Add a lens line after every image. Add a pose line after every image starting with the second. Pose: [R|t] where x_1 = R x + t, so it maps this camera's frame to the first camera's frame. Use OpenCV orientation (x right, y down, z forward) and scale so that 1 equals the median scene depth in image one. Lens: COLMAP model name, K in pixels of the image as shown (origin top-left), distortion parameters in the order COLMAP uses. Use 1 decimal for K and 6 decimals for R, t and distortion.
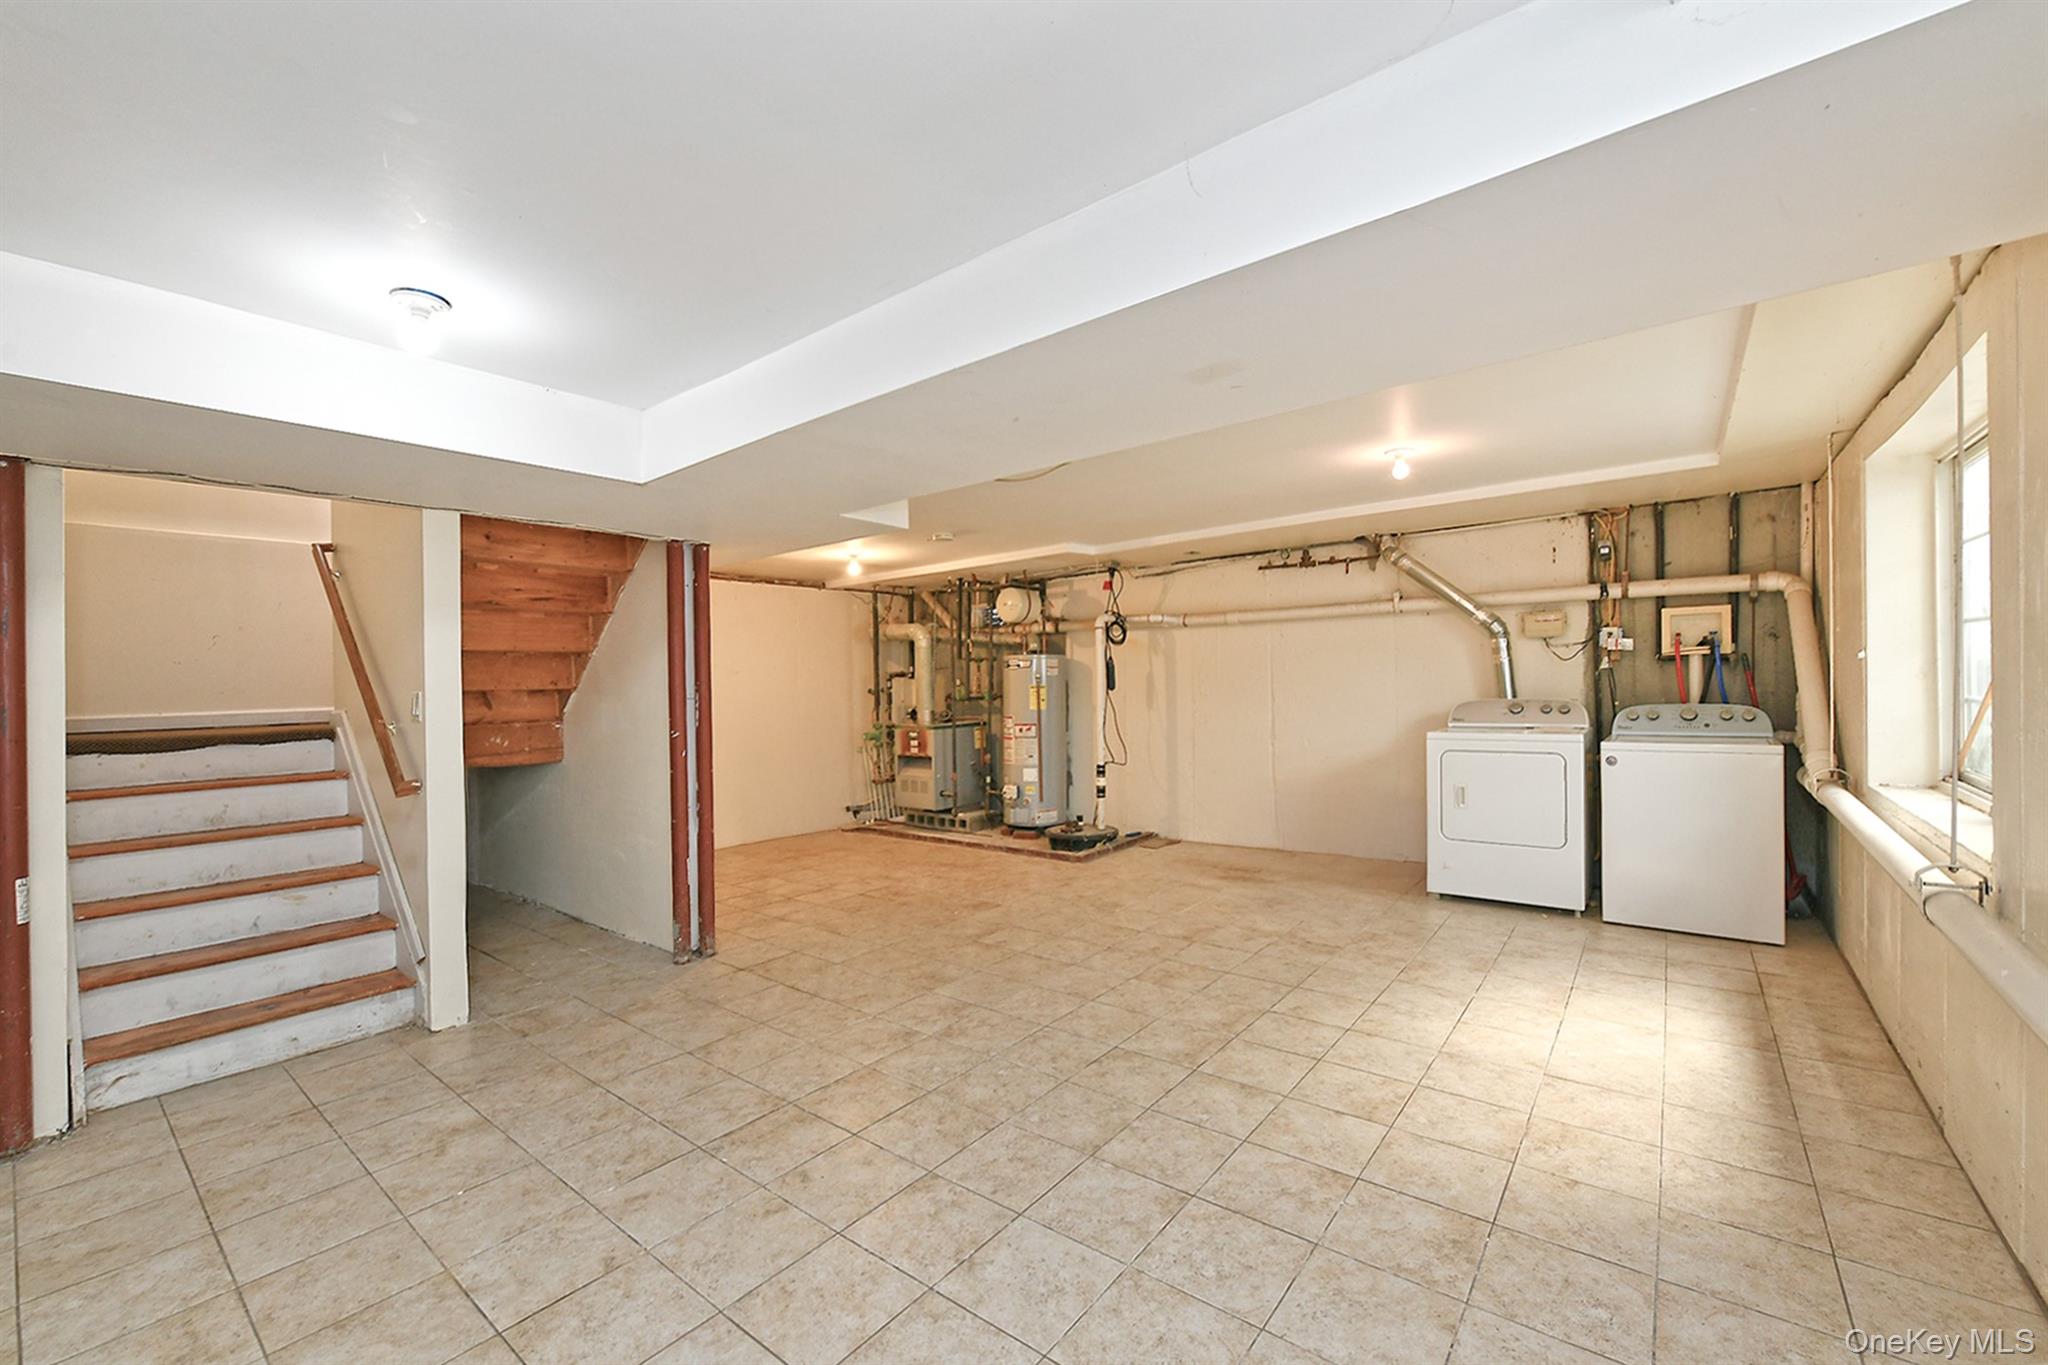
lens RADIAL K [[824.2, 0, 1022.8], [0, 824.2, 683.0], [0, 0, 1]] dist [-0.004559, -0.000891]
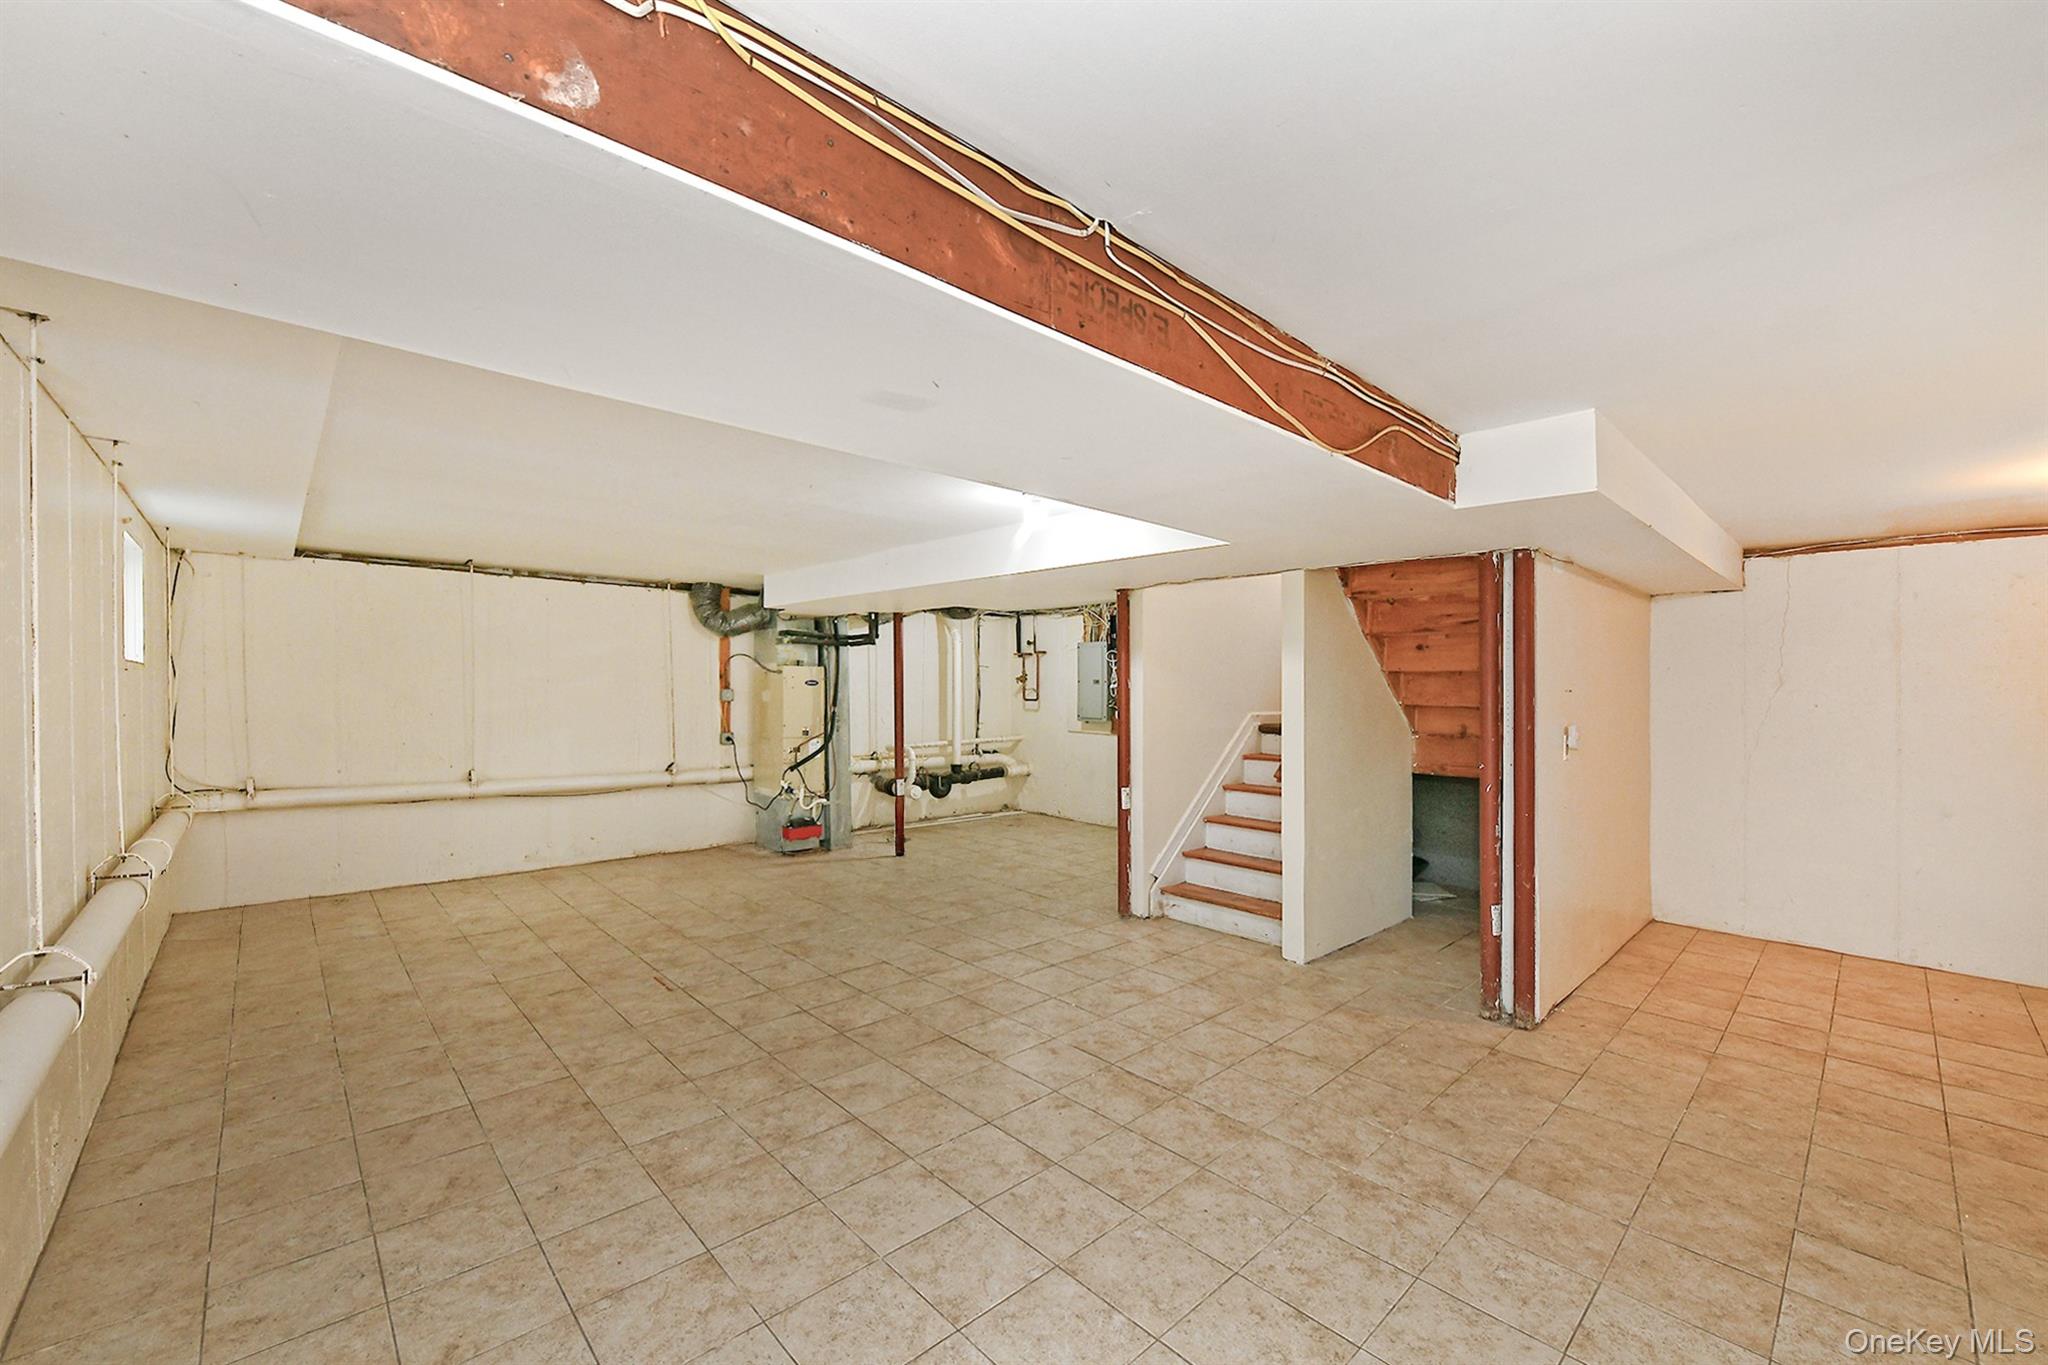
lens RADIAL K [[824.2, 0, 1025.1], [0, 824.2, 684.2], [0, 0, 1]] dist [-0.004559, -0.000891]
pose [[-0.151973, 0.019103, -0.988200, 0.746214], [-0.004274, 0.999791, 0.019984, -0.058834], [0.988375, 0.007260, -0.151859, 0.852727]]
